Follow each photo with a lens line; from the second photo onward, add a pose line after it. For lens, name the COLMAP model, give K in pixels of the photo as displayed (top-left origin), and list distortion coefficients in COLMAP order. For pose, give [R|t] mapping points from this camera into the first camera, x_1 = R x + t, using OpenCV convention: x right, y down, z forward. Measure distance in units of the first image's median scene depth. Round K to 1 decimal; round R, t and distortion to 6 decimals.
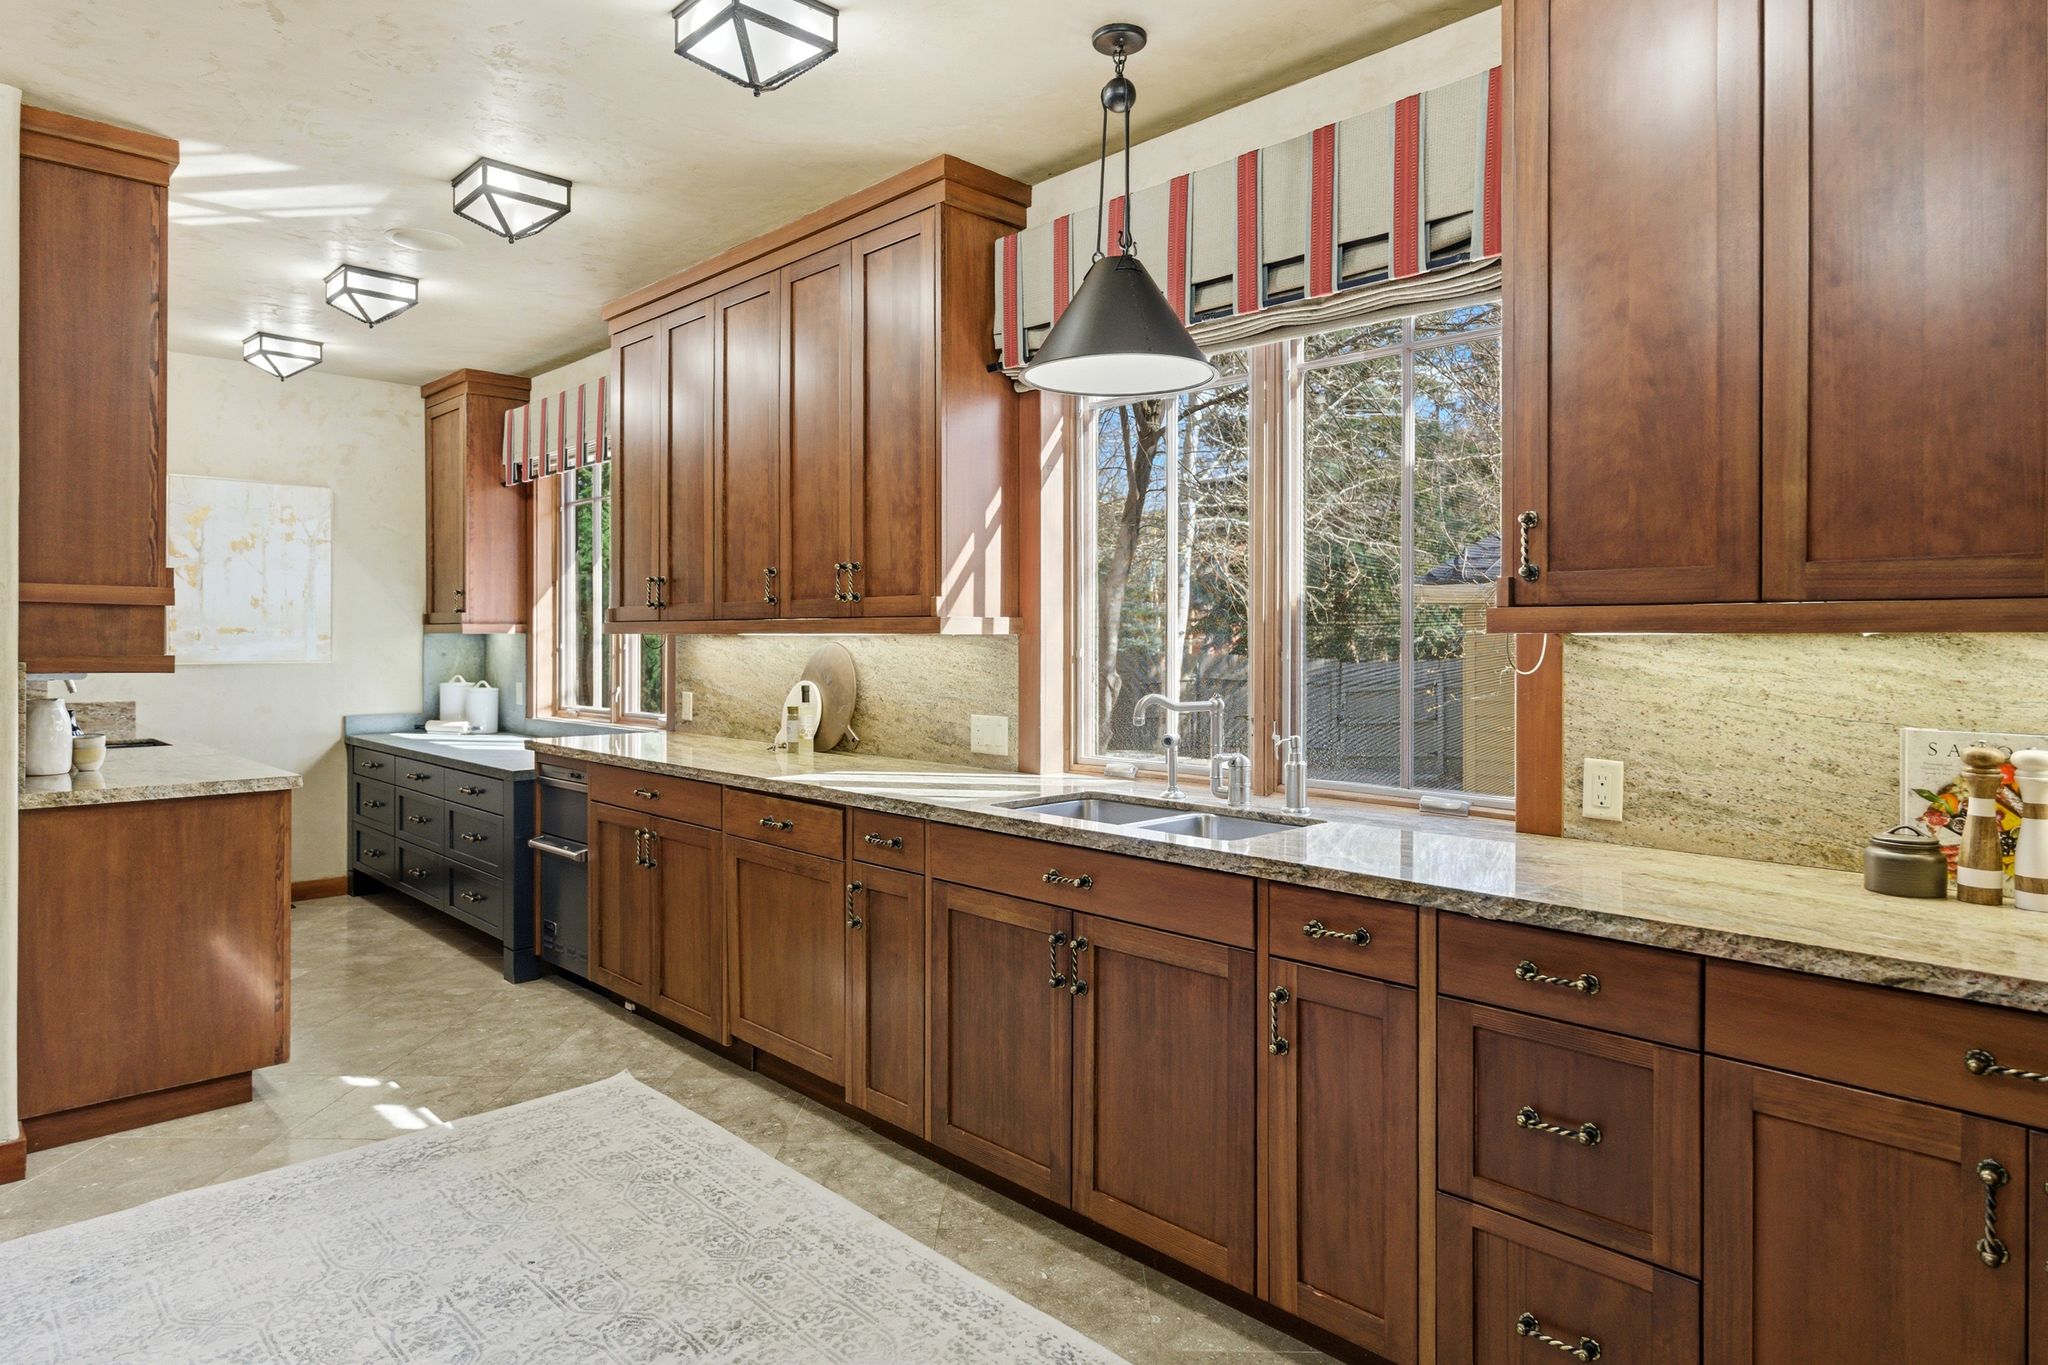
lens RADIAL K [[1202.3, 0, 1025.1], [0, 1202.3, 642.8], [0, 0, 1]] dist [0.000063, 0.000911]
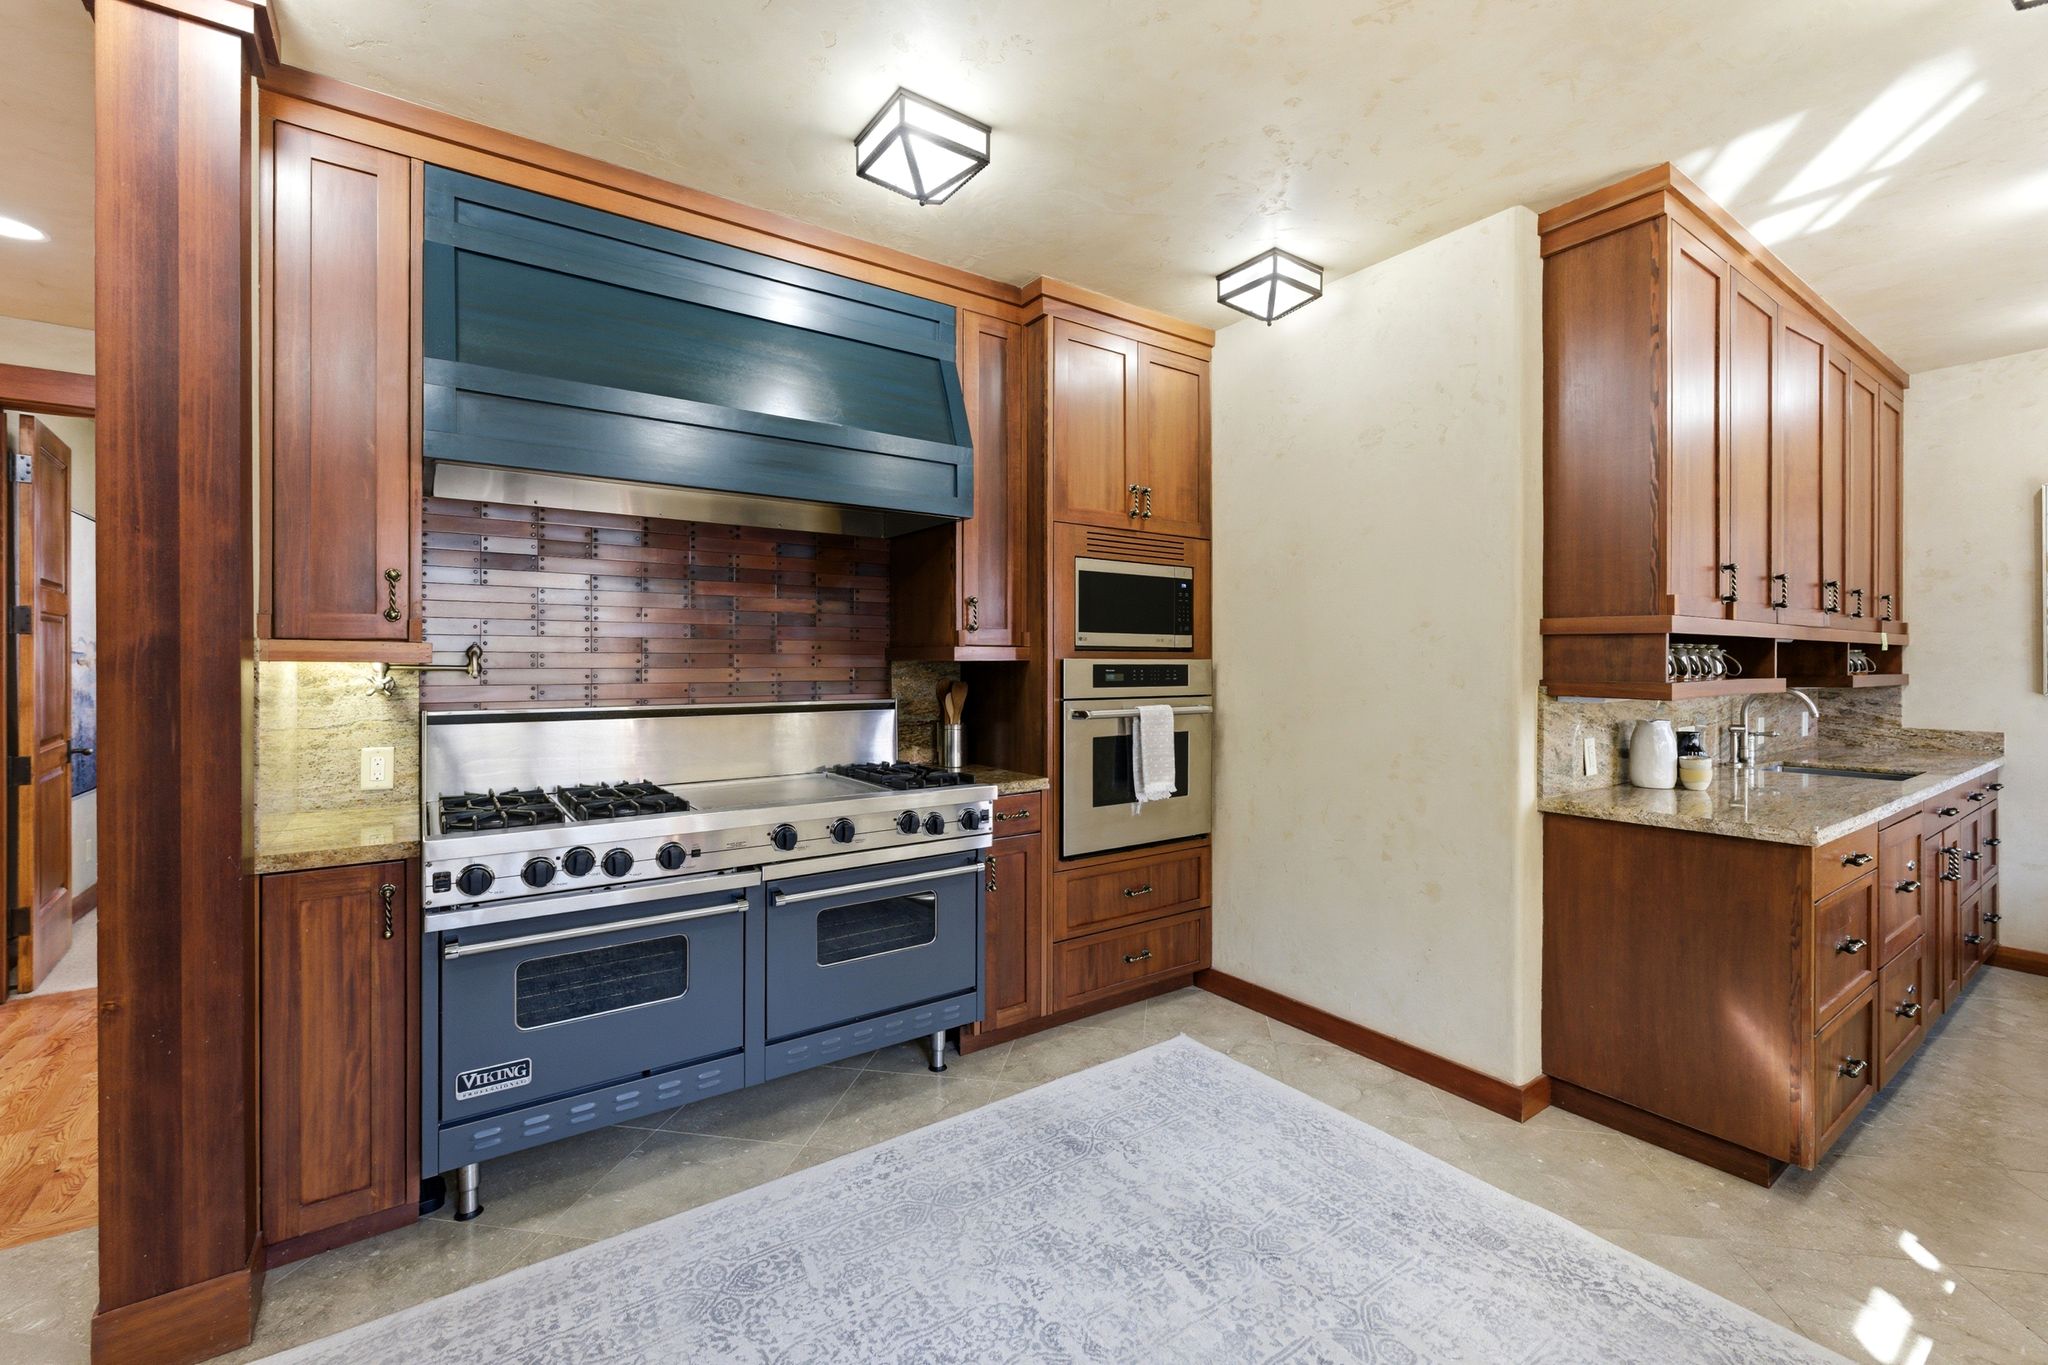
lens RADIAL K [[854.8, 0, 1023.2], [0, 854.8, 660.1], [0, 0, 1]] dist [-0.001137, -0.000281]
pose [[-0.148313, -0.002707, -0.988937, 0.046995], [-0.006280, 0.999979, -0.001795, -0.002750], [0.988921, 0.005945, -0.148326, 0.408948]]
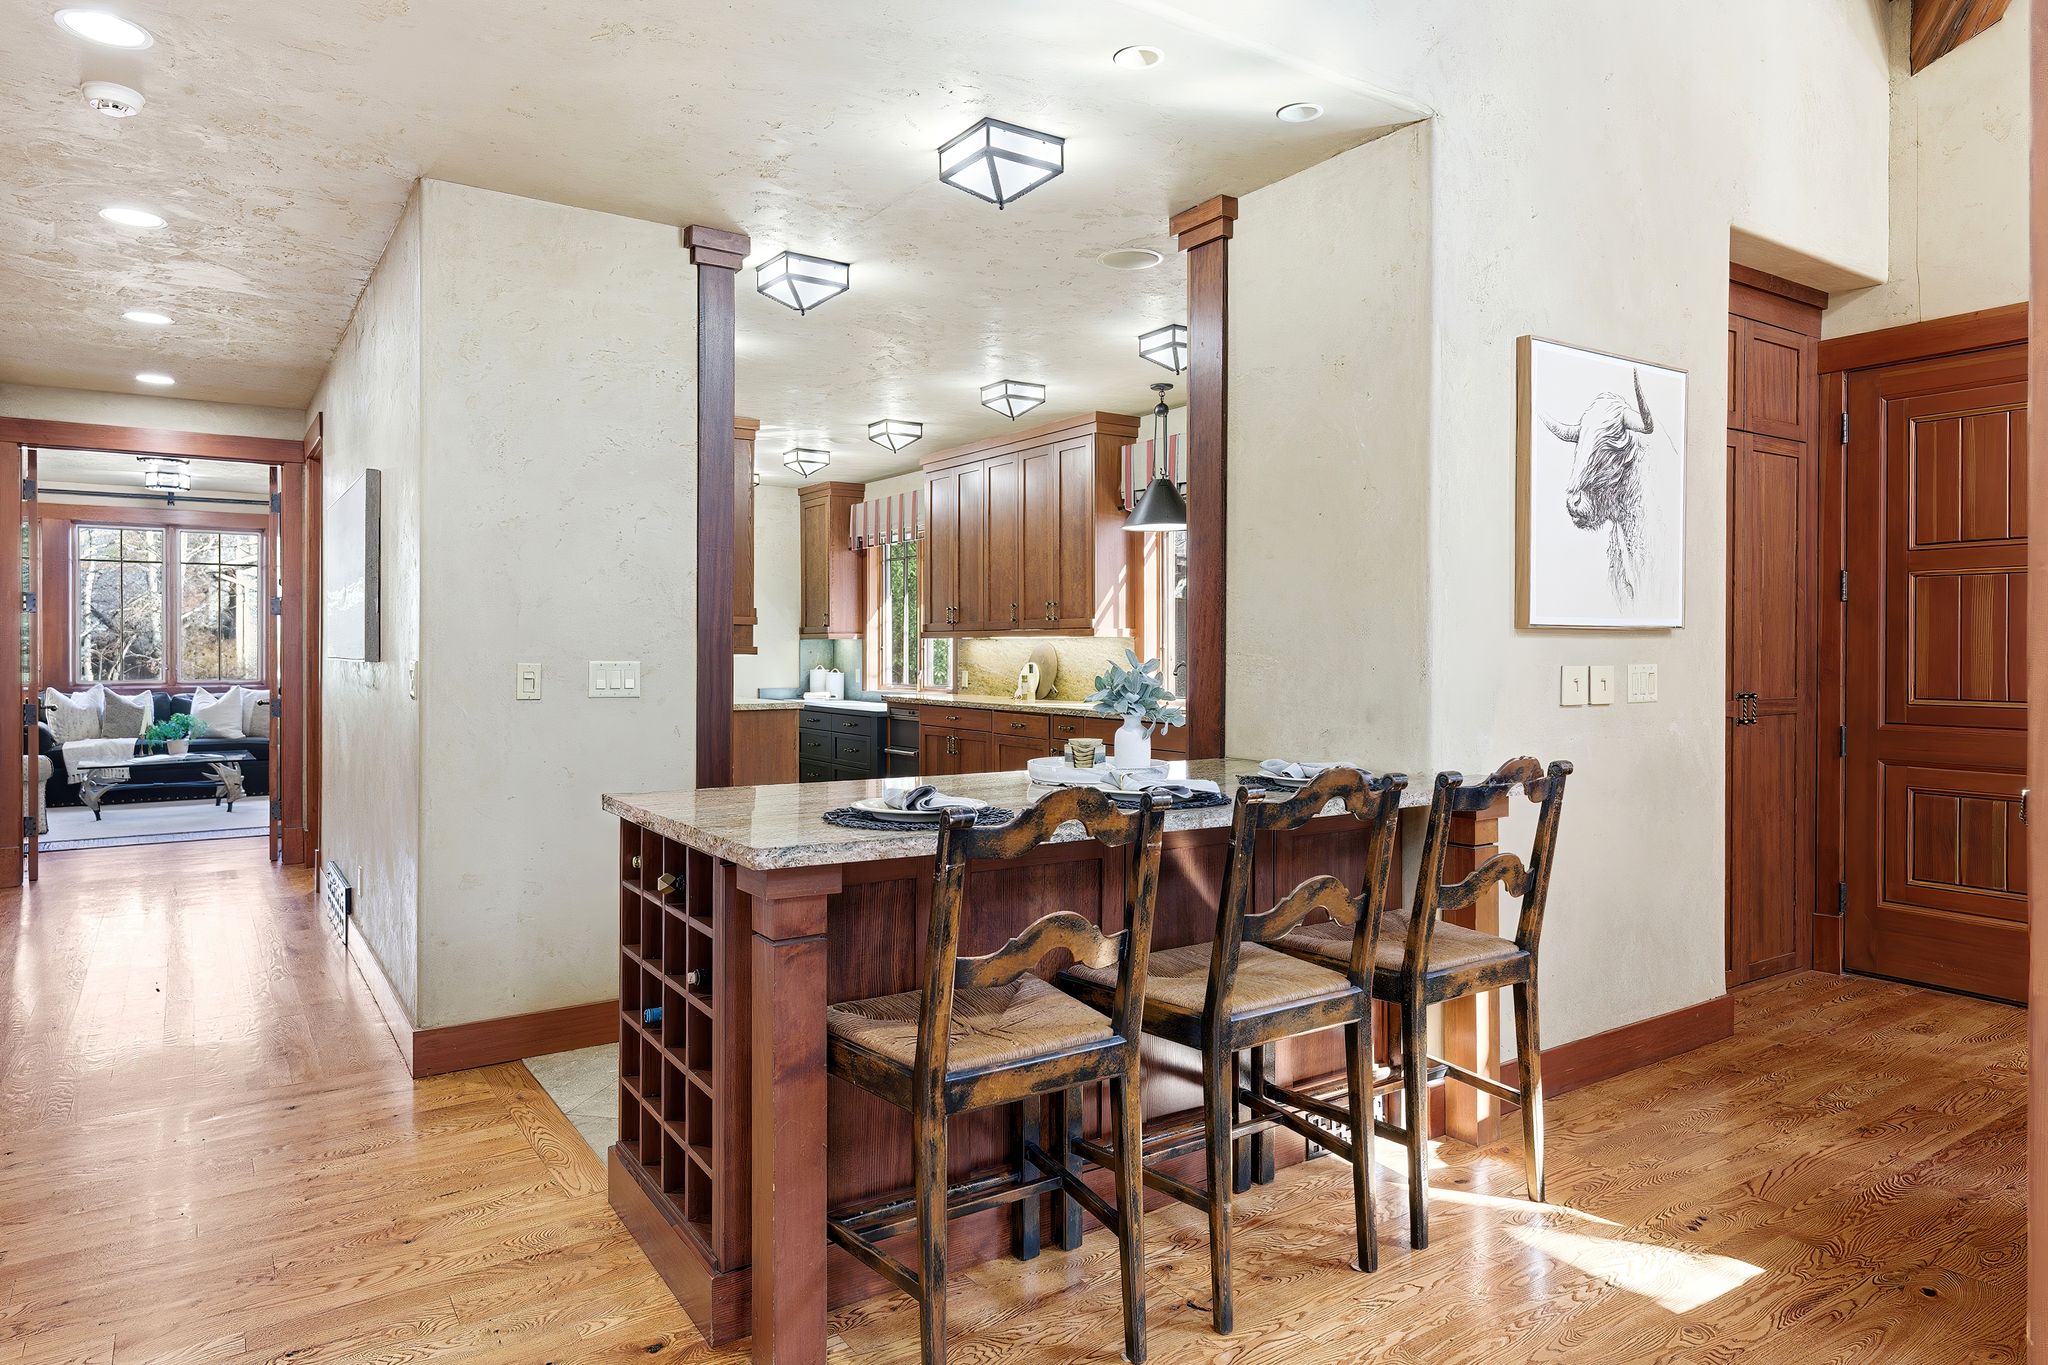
lens RADIAL K [[1202.3, 0, 1025.1], [0, 1202.3, 642.8], [0, 0, 1]] dist [0.000063, 0.000911]
pose [[0.983658, -0.001566, -0.180041, 0.134597], [0.000137, 0.999968, -0.007946, 0.014196], [0.180047, 0.007792, 0.983627, -0.779081]]
